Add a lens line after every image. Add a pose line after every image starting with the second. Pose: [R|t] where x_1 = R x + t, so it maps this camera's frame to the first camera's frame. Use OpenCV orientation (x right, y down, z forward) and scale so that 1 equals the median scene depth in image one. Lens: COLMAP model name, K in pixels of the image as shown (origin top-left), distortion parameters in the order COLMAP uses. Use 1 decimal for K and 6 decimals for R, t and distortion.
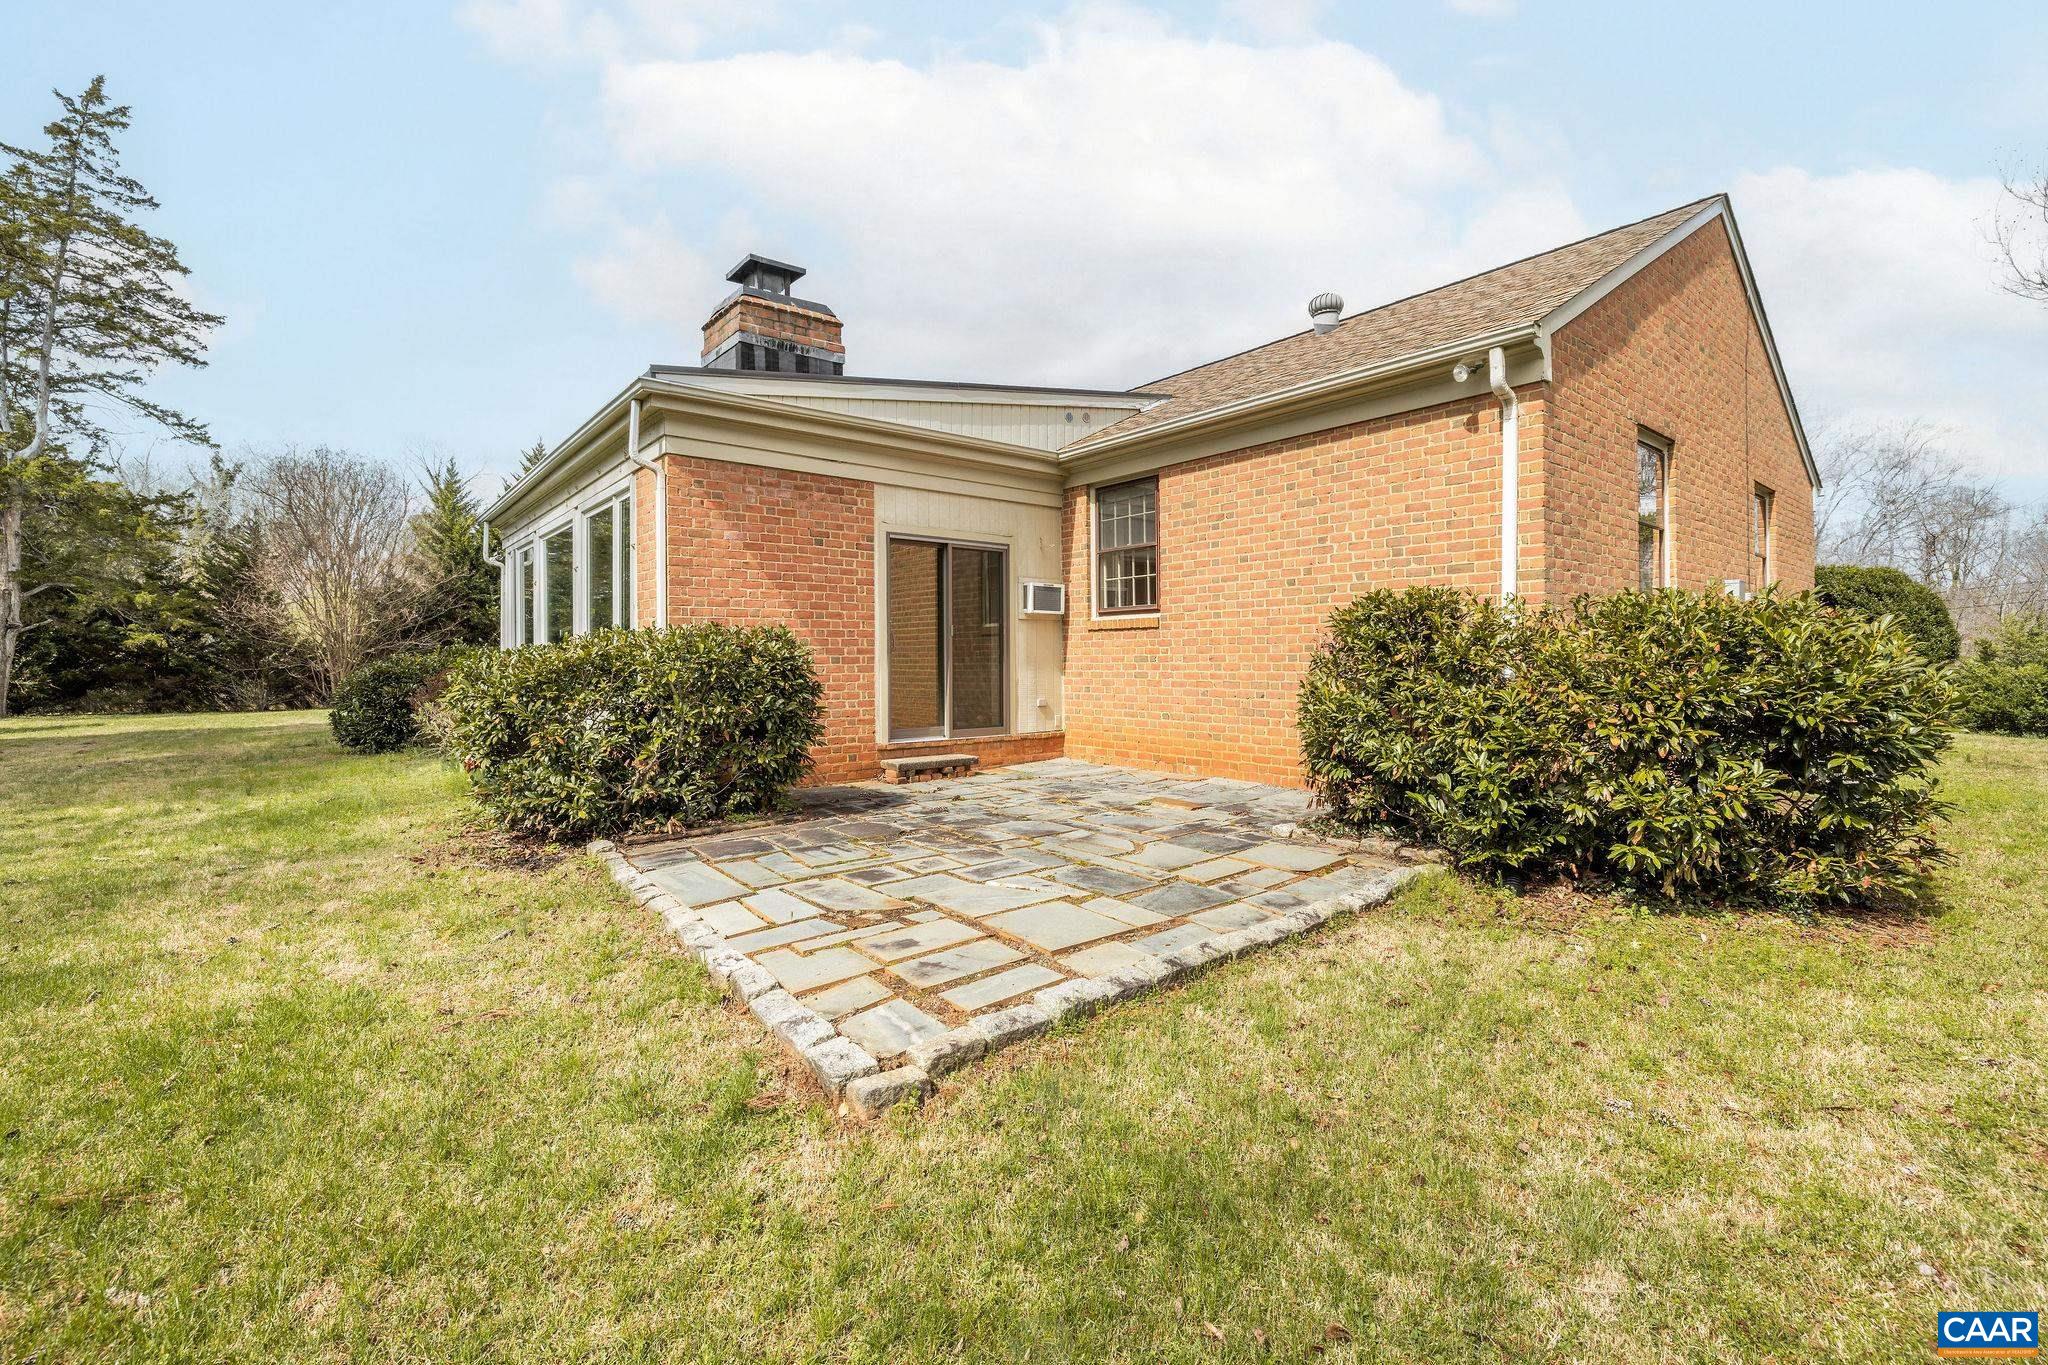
lens RADIAL K [[870.1, 0, 1025.1], [0, 870.1, 671.4], [0, 0, 1]] dist [0.002905, 0.001075]
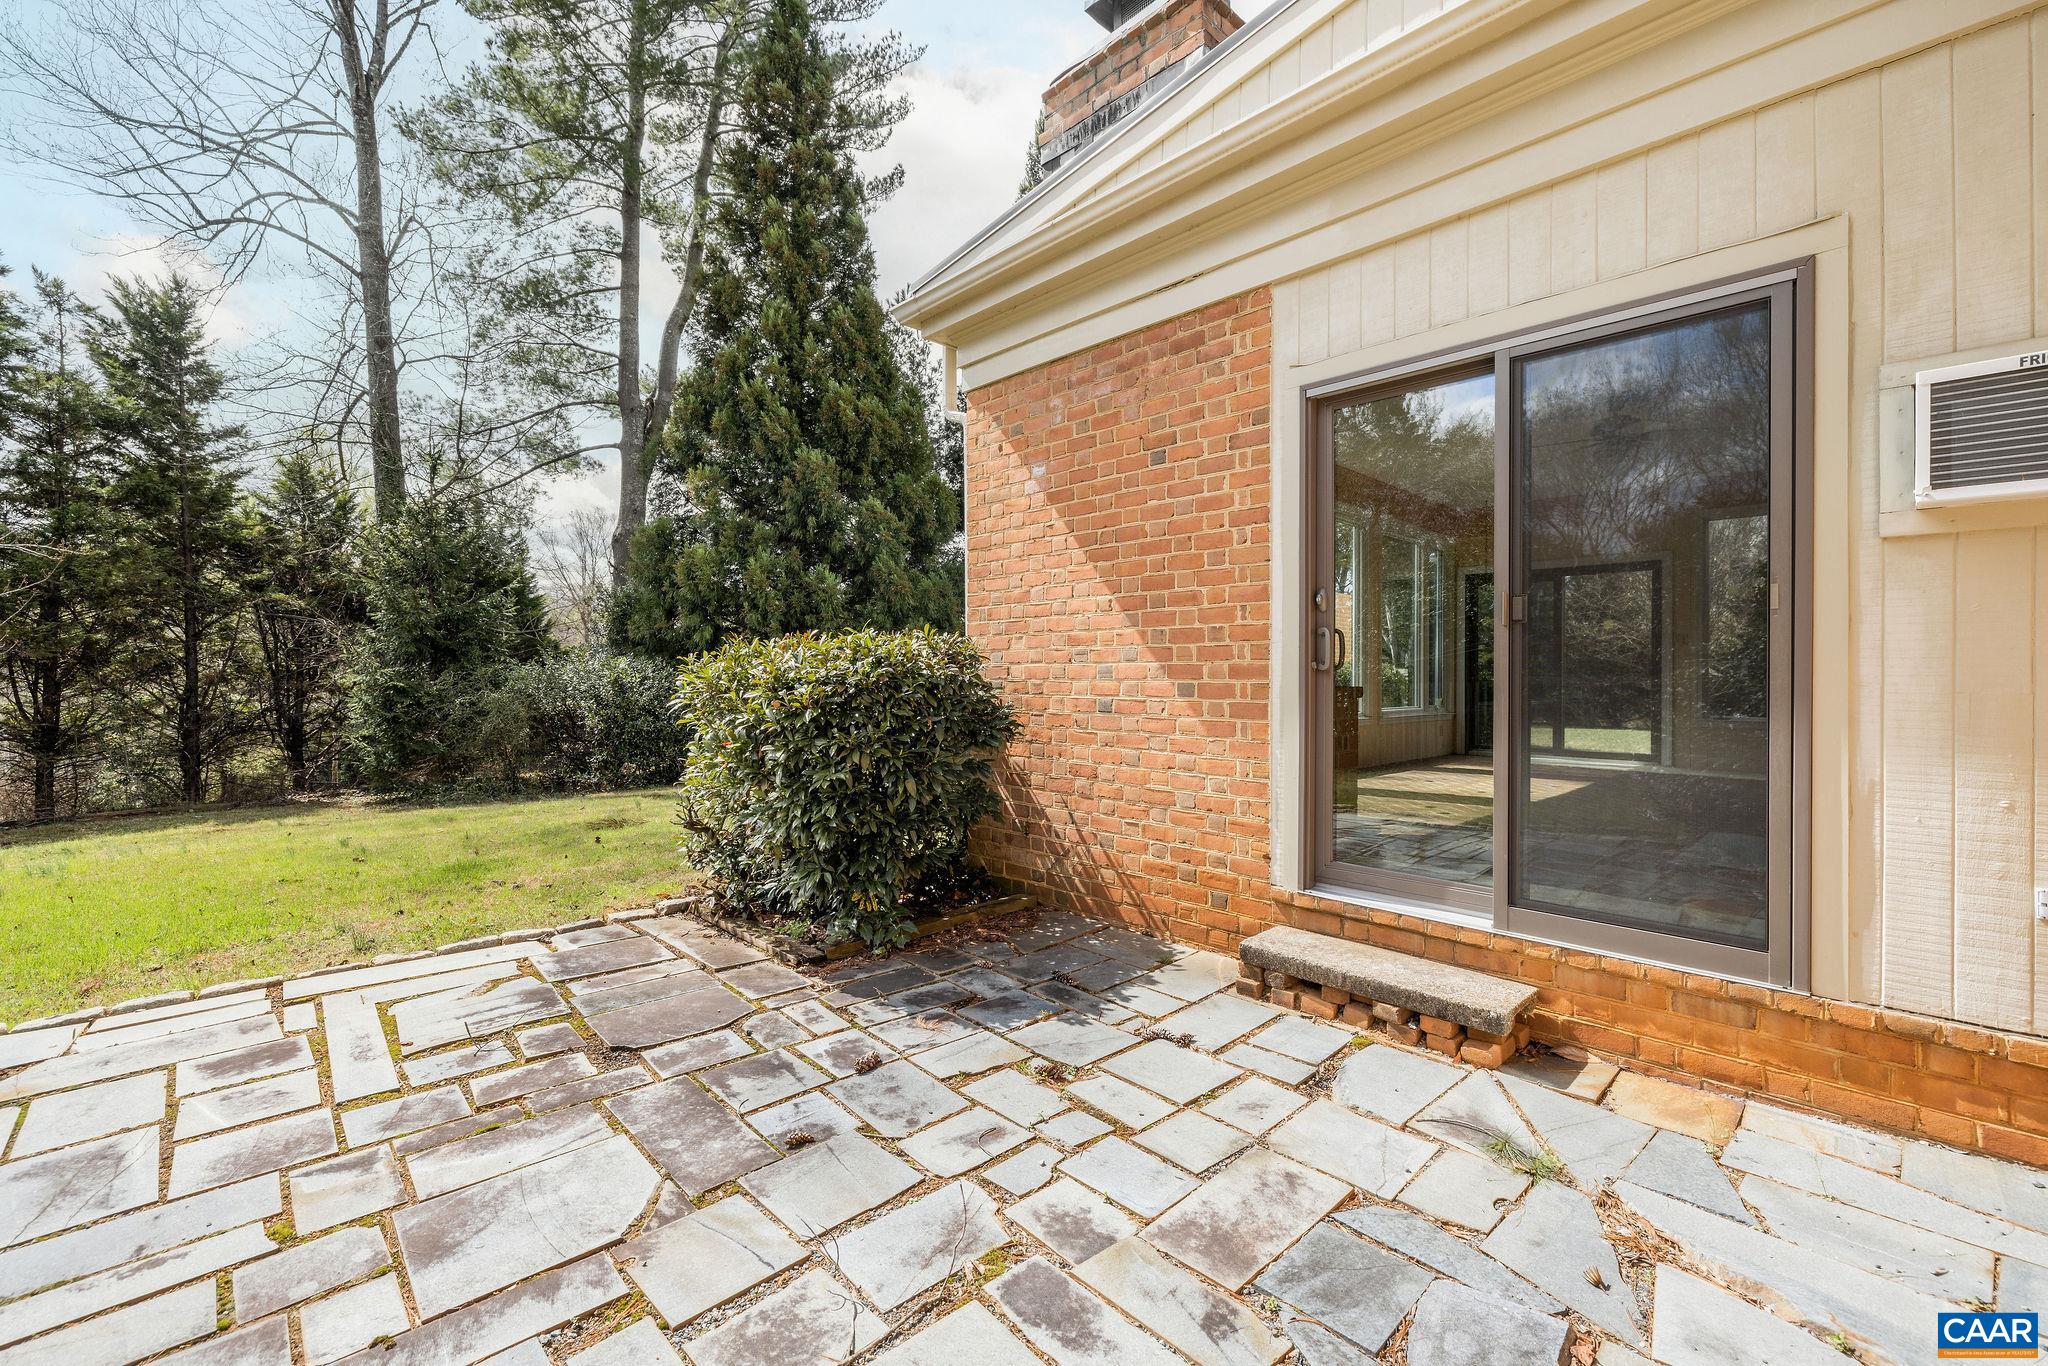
lens RADIAL K [[870.1, 0, 1024.5], [0, 870.1, 677.5], [0, 0, 1]] dist [0.002905, 0.001075]
pose [[0.072794, 0.004043, -0.997339, 0.256370], [-0.022222, 0.999750, 0.002431, -0.018777], [0.997099, 0.021985, 0.072865, 0.857902]]
